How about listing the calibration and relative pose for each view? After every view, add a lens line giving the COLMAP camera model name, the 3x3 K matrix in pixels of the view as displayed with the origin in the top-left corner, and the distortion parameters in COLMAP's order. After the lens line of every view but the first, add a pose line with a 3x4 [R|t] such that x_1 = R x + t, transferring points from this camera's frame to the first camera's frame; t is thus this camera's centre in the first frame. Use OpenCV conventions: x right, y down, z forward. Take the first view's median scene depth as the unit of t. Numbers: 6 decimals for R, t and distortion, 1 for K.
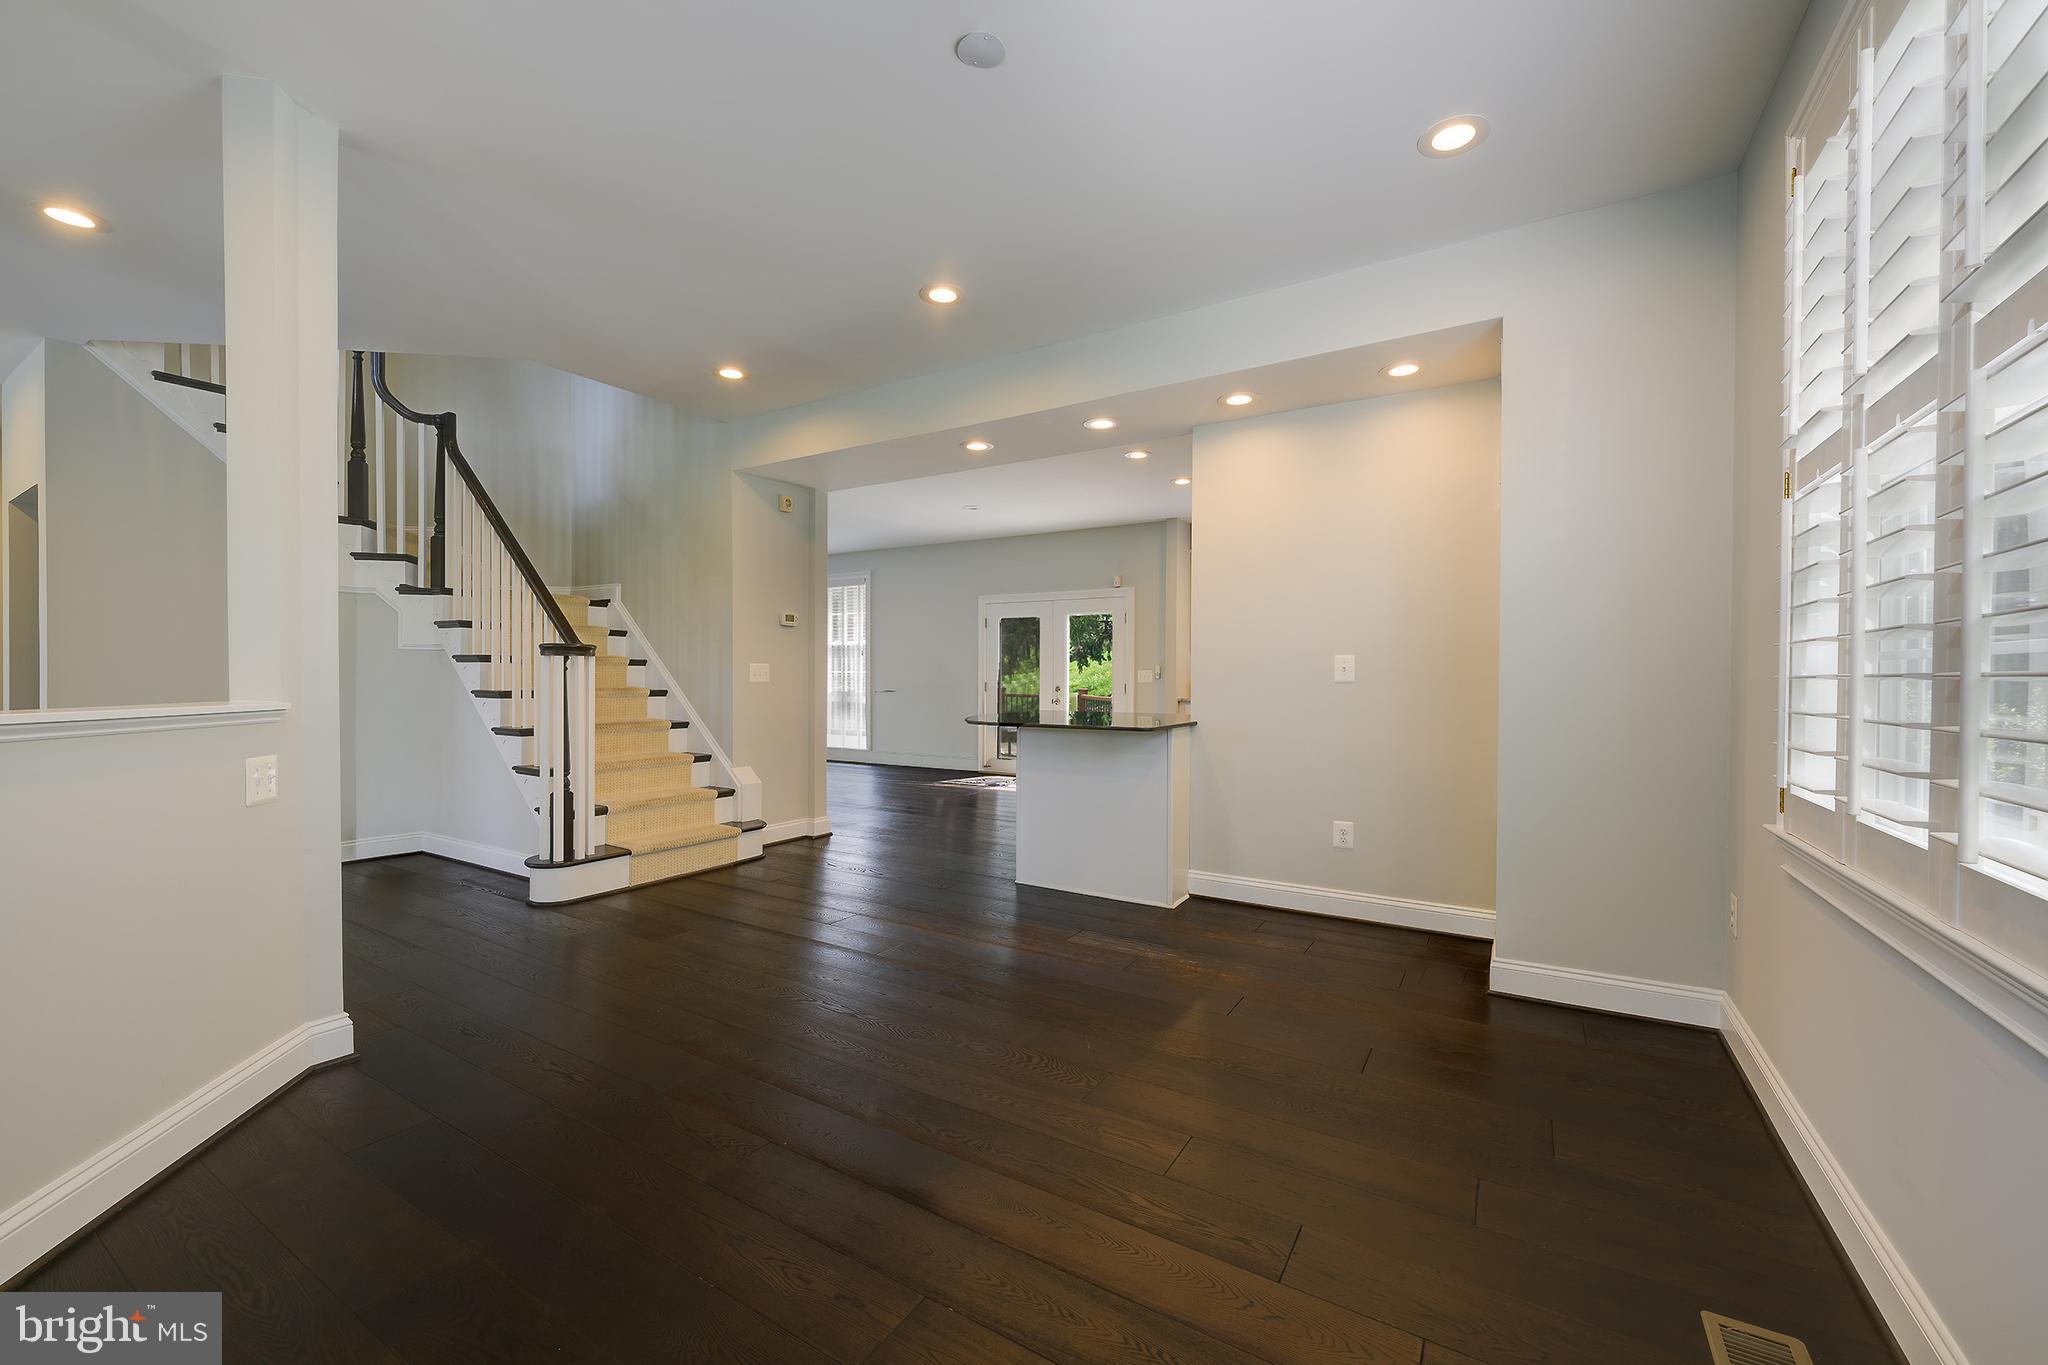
lens RADIAL K [[818.1, 0, 1024.4], [0, 818.1, 682.9], [0, 0, 1]] dist [0.000139, 0.000069]
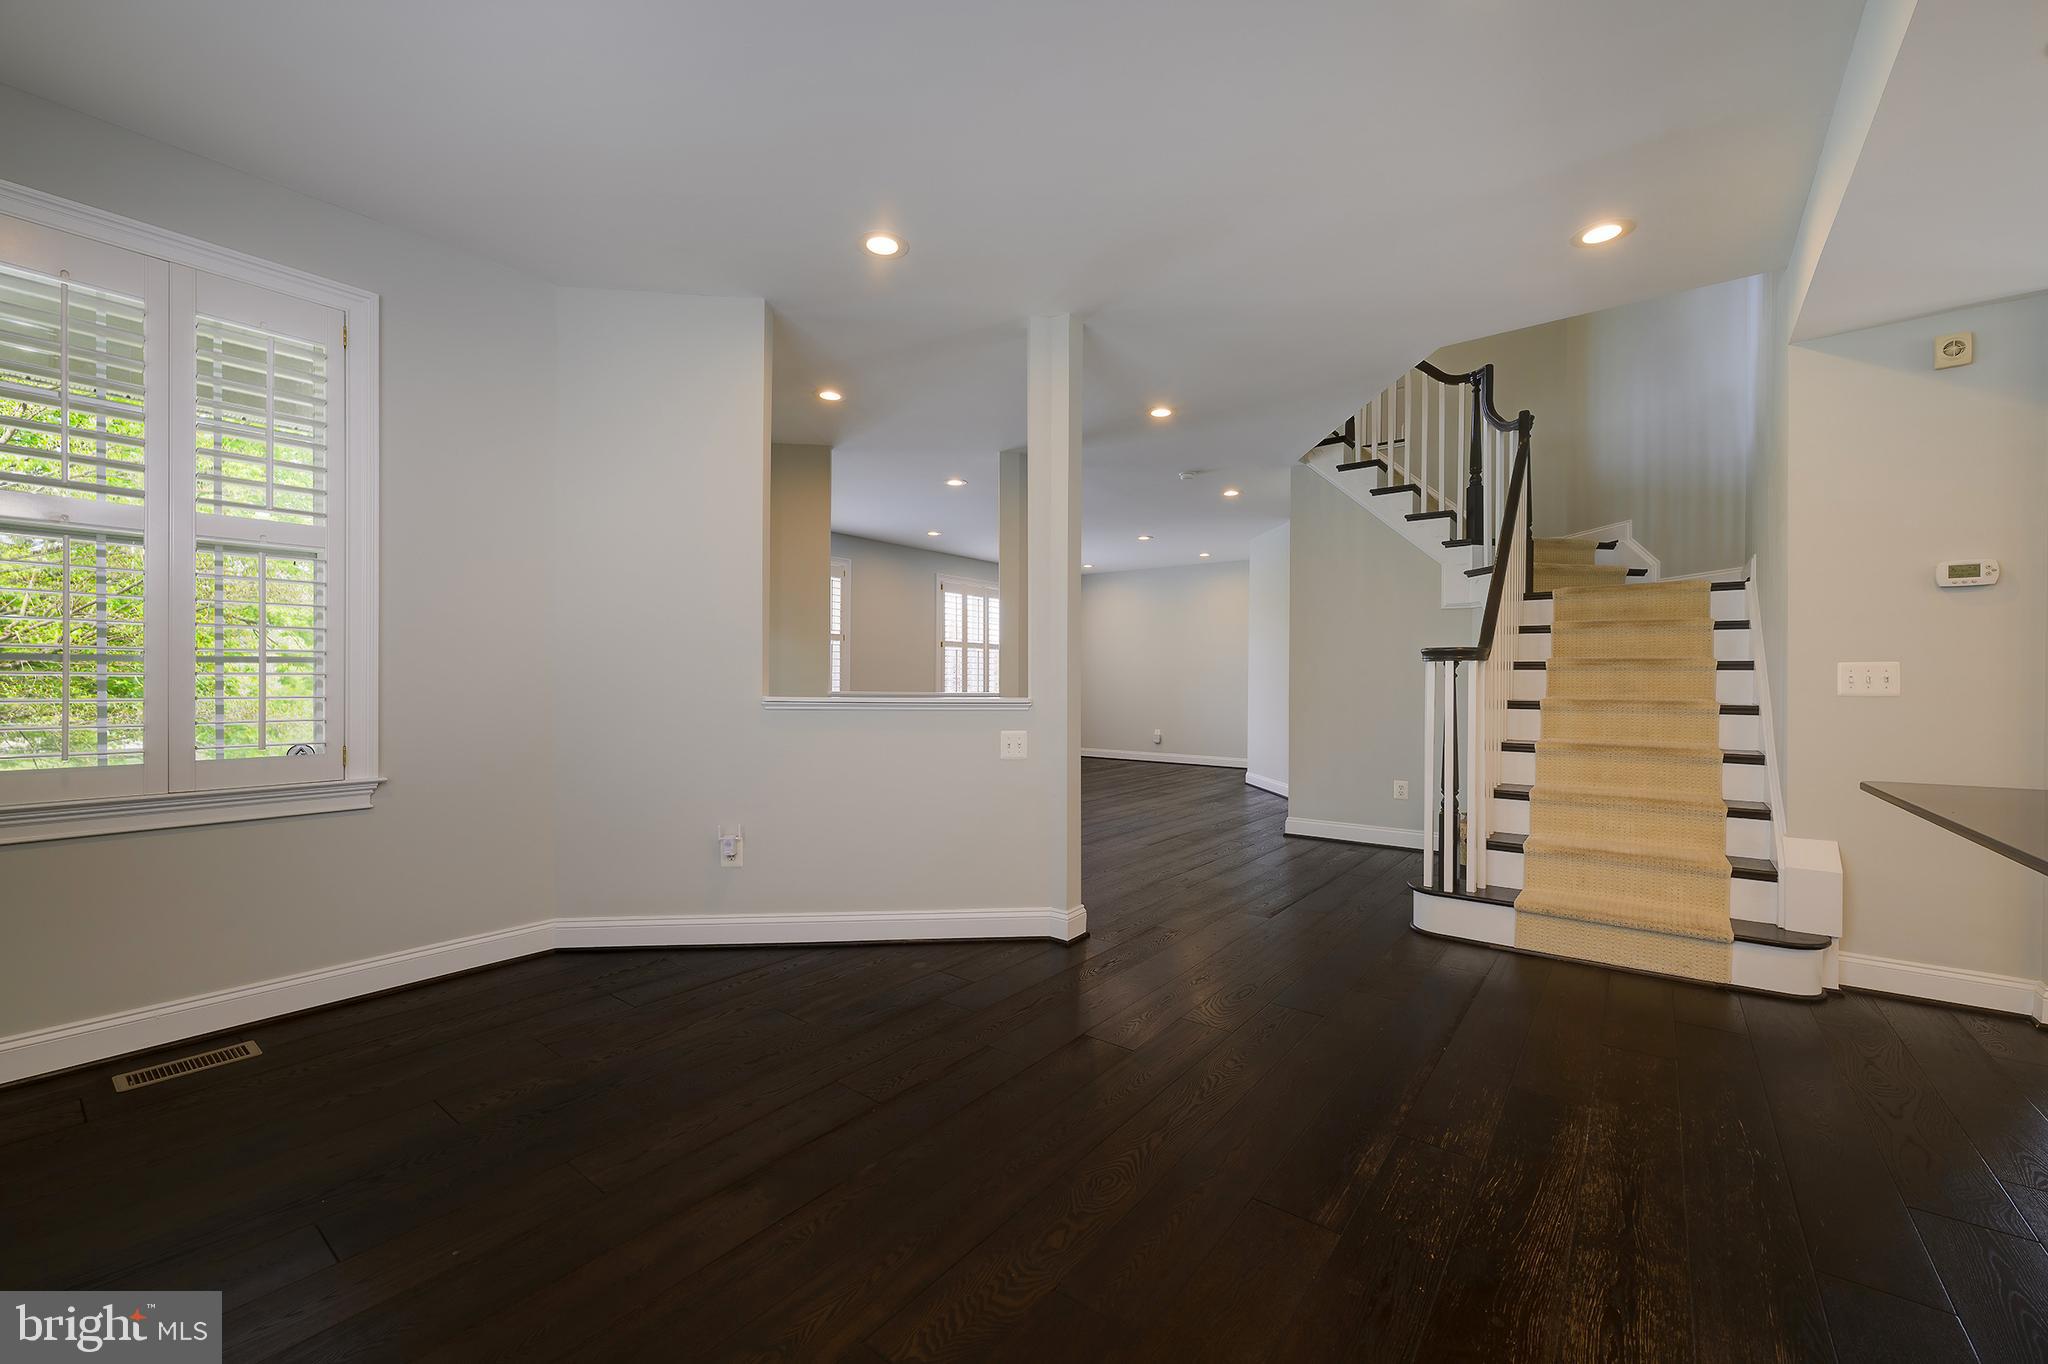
lens RADIAL K [[818.1, 0, 1031.5], [0, 818.1, 685.6], [0, 0, 1]] dist [0.000139, 0.000069]
pose [[-0.097599, 0.000413, -0.995226, 0.322134], [-0.011456, 0.999933, 0.001538, -0.002059], [0.995160, 0.011551, -0.097588, 0.545207]]
